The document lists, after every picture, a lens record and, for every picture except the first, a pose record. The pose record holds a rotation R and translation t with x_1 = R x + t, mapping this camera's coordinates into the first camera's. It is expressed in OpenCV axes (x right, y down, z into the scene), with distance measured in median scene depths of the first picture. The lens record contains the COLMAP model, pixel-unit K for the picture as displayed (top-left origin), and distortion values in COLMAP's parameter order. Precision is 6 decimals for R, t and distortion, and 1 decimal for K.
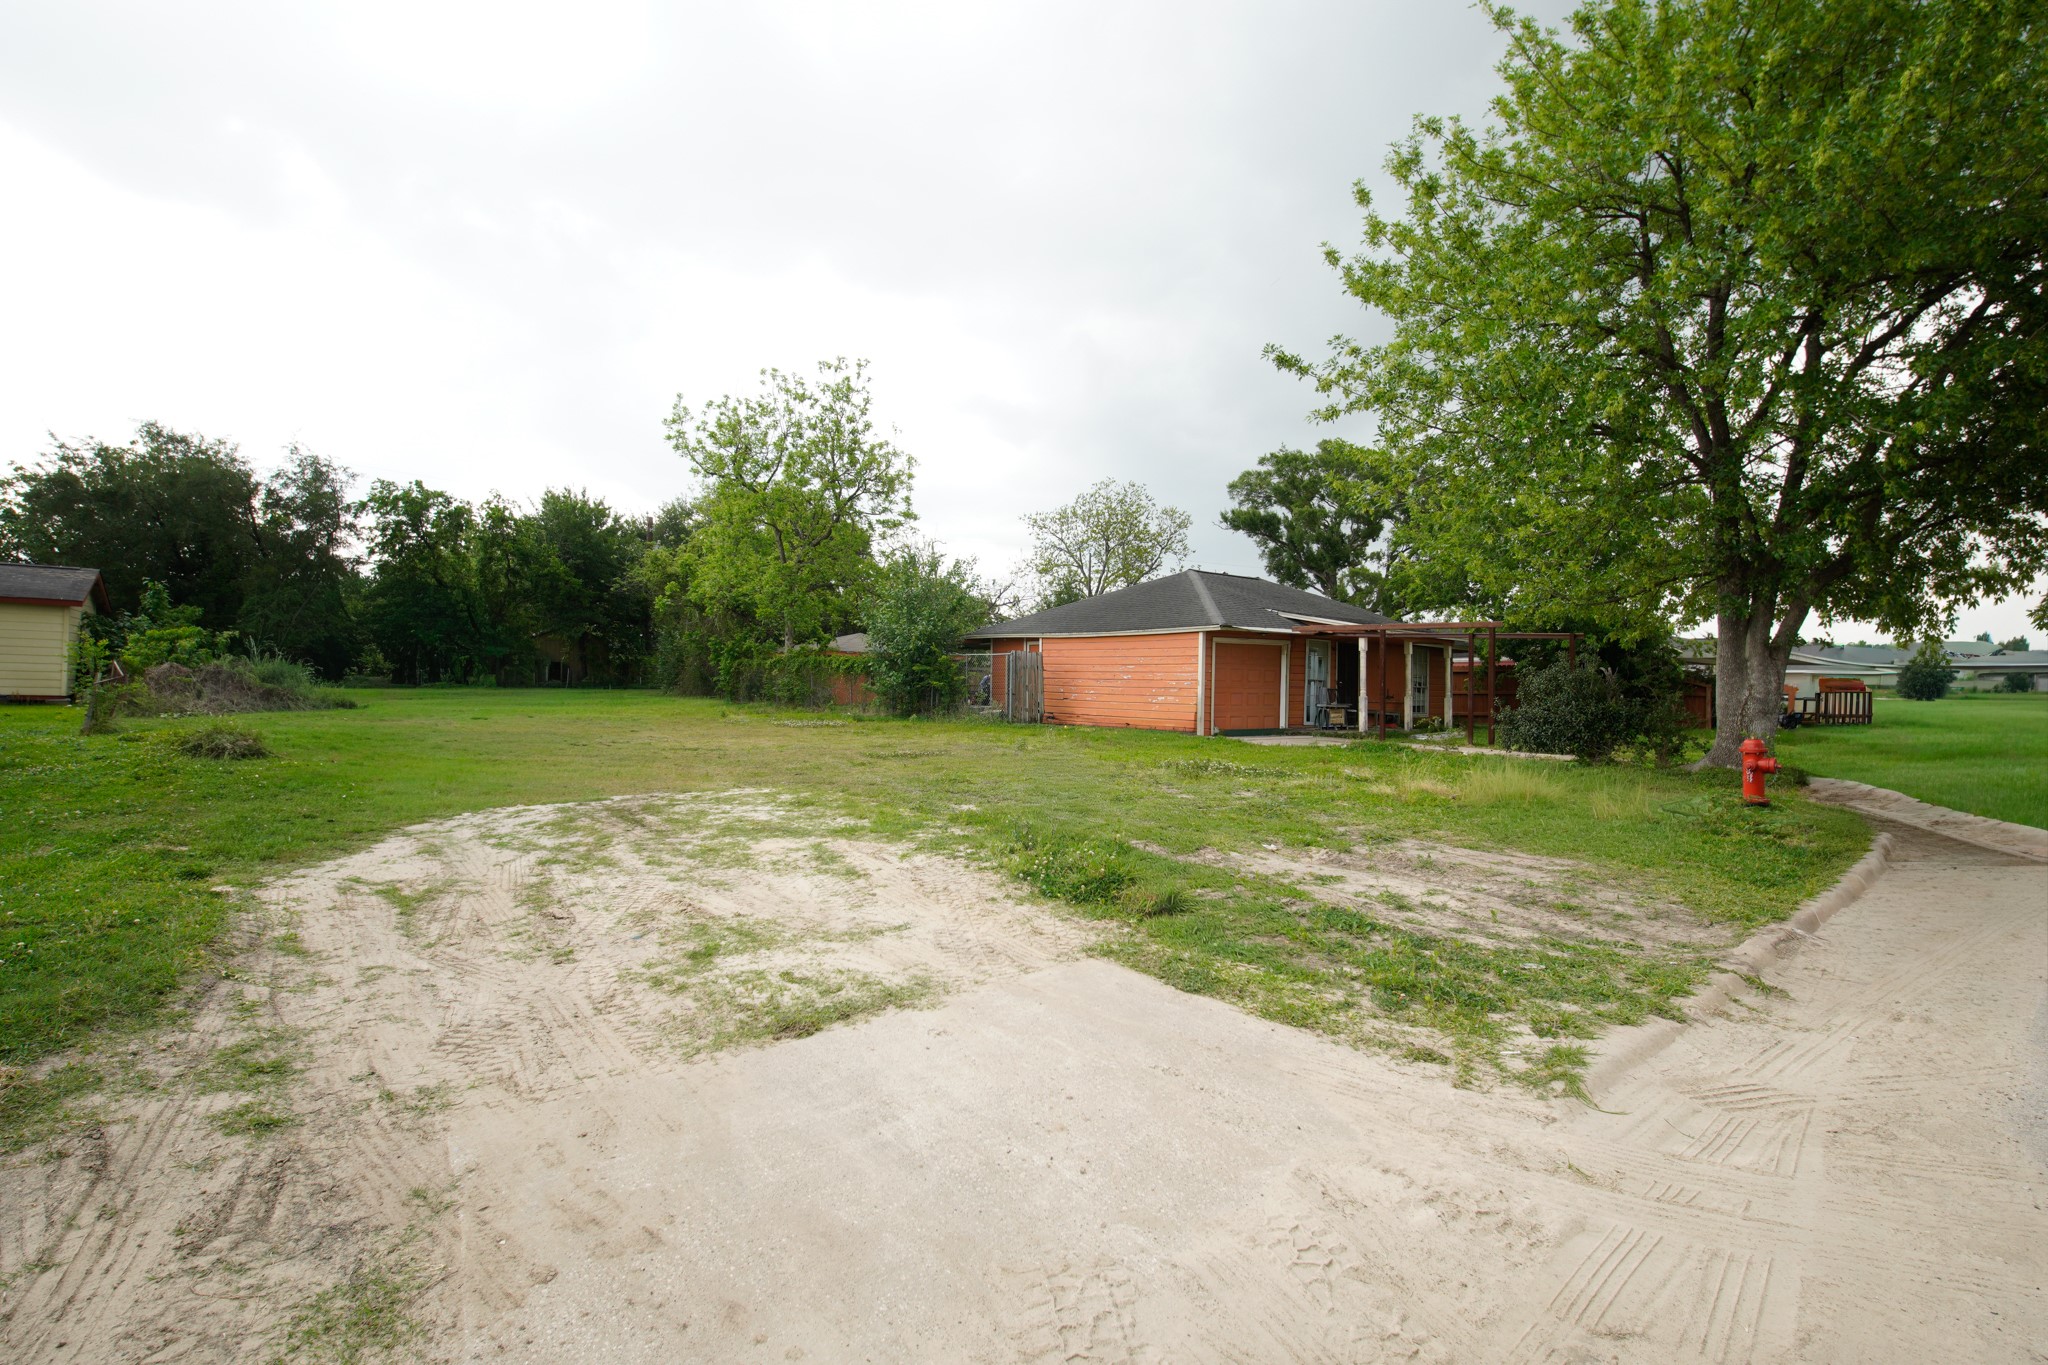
lens RADIAL K [[885.5, 0, 1026.4], [0, 885.5, 683.8], [0, 0, 1]] dist [0.001052, 0.000210]
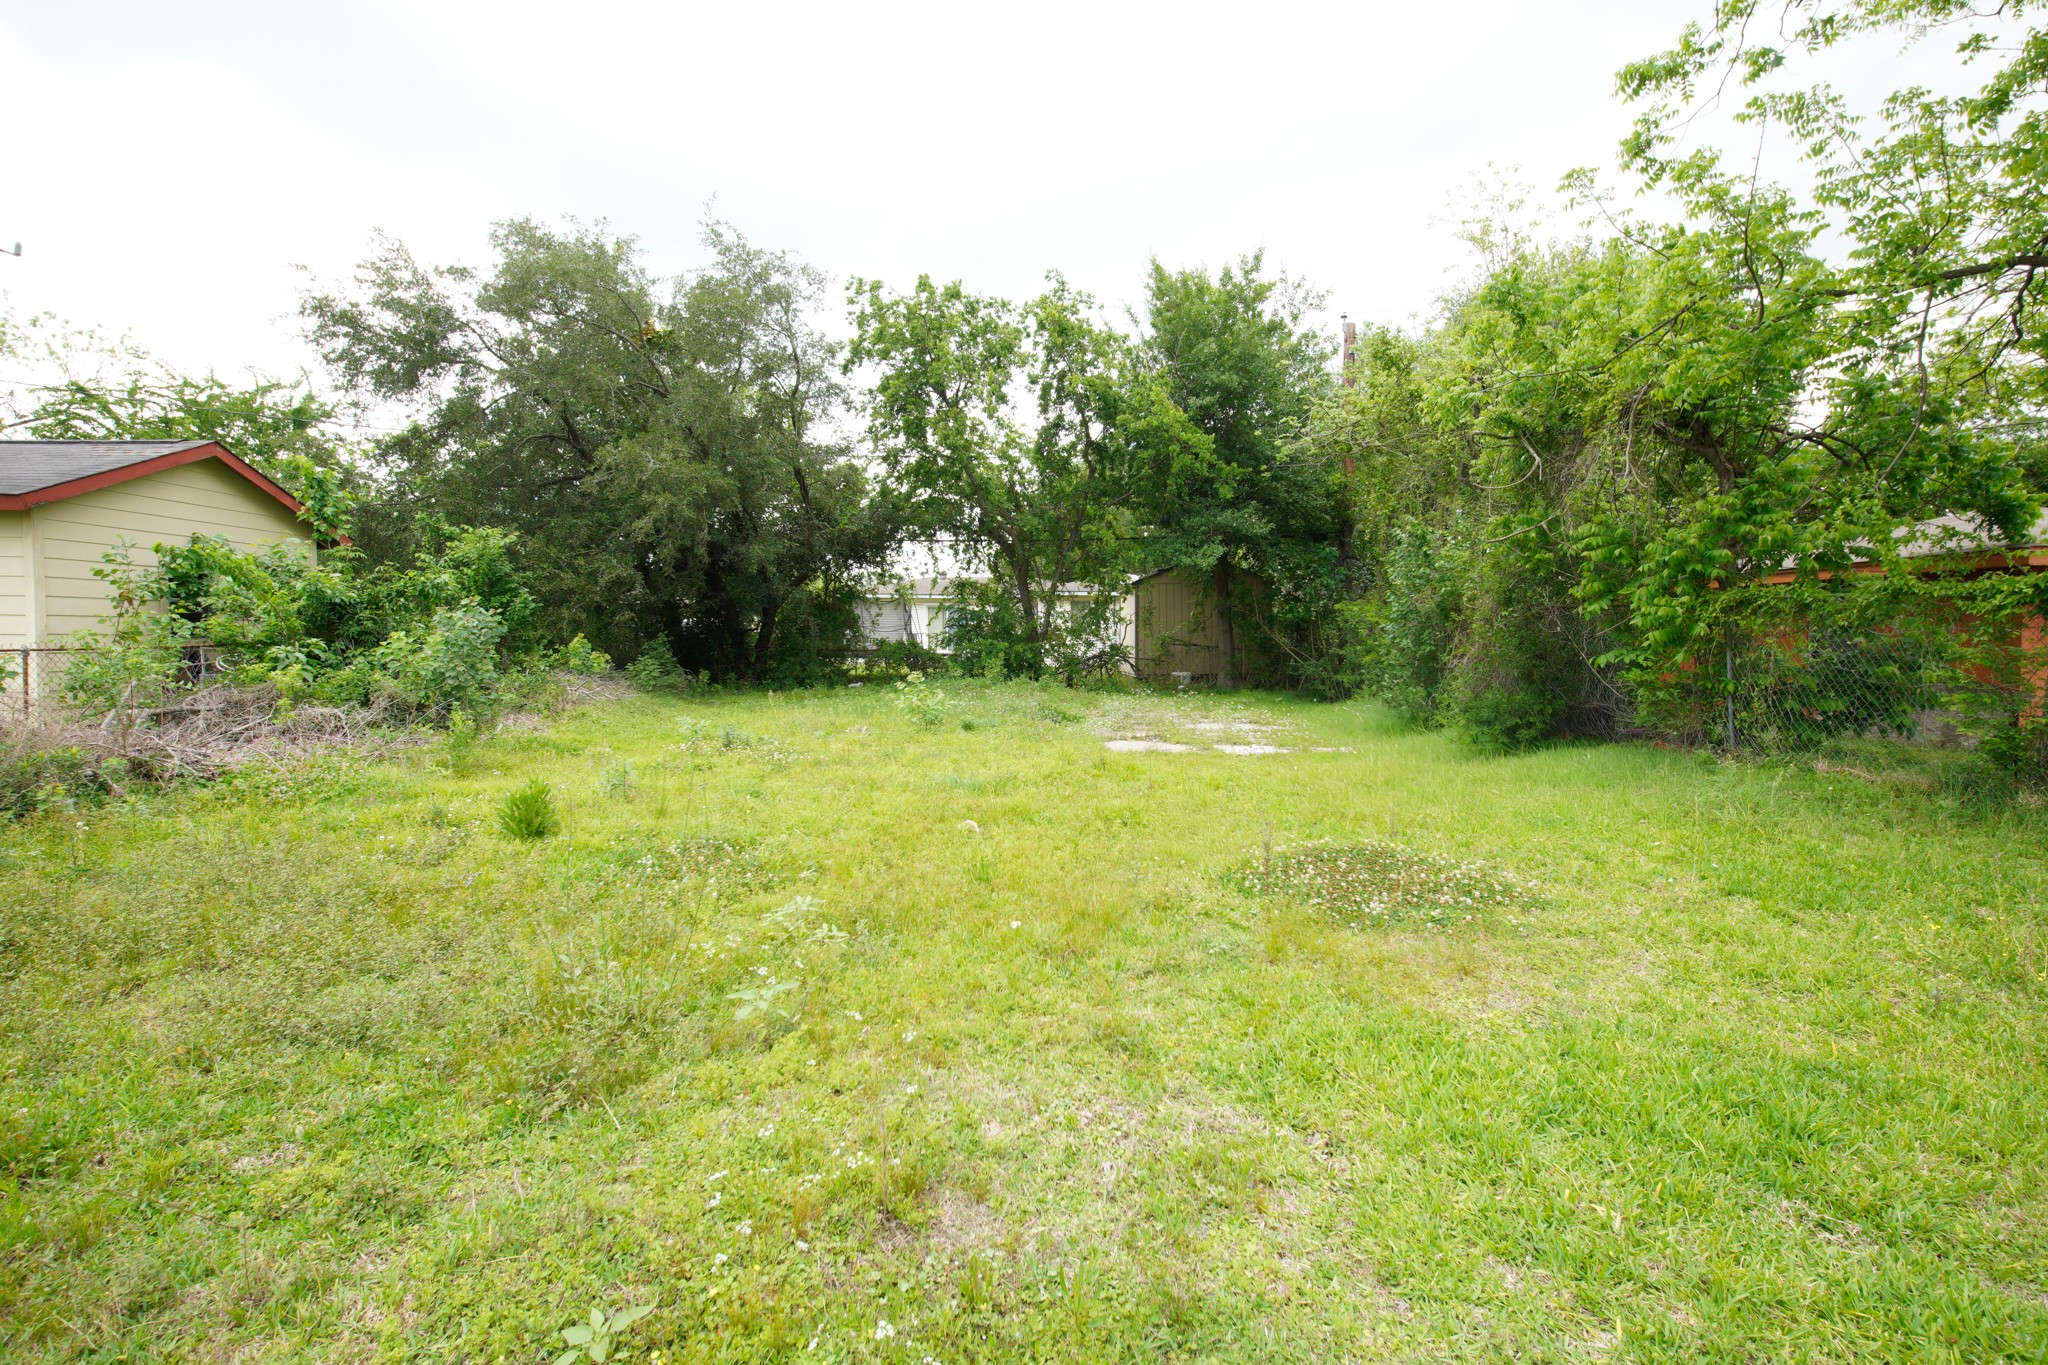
lens RADIAL K [[885.5, 0, 1026.5], [0, 885.5, 676.1], [0, 0, 1]] dist [0.001052, 0.000210]
pose [[0.703388, 0.013292, -0.710681, -0.274950], [-0.002175, 0.999861, 0.016548, -0.006245], [0.710802, -0.010094, 0.703319, 0.675923]]
